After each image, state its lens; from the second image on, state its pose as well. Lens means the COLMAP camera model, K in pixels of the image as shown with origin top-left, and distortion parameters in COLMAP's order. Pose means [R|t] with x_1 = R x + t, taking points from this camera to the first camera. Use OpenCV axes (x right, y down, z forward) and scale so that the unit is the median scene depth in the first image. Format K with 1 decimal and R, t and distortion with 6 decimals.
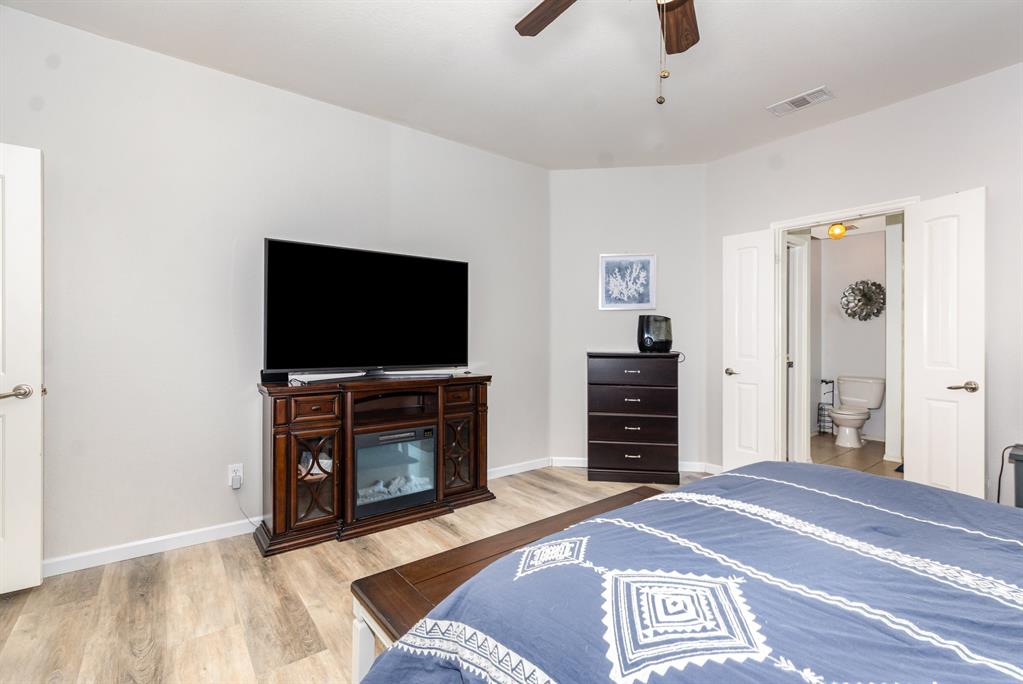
lens RADIAL K [[449.0, 0, 501.3], [0, 449.0, 335.3], [0, 0, 1]] dist [-0.000883, -0.000595]
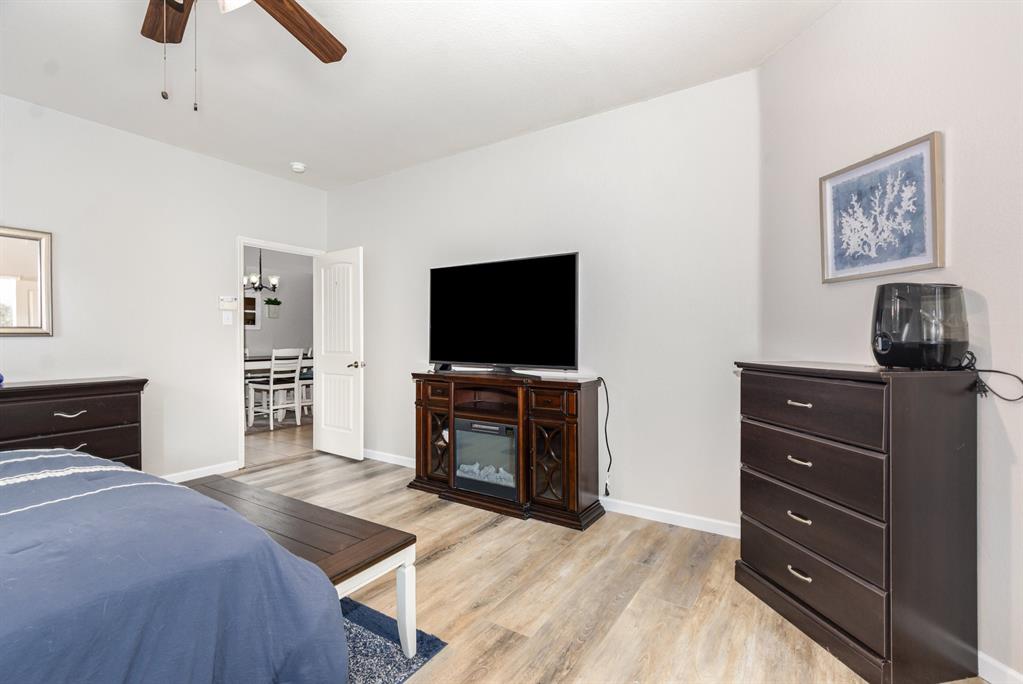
lens RADIAL K [[474.6, 0, 507.2], [0, 474.6, 339.3], [0, 0, 1]] dist [0.000820, -0.000396]
pose [[0.331623, -0.003511, -0.943405, 0.748389], [0.003564, 0.999991, -0.002469, 0.010924], [0.943405, -0.002543, 0.331633, 0.562764]]
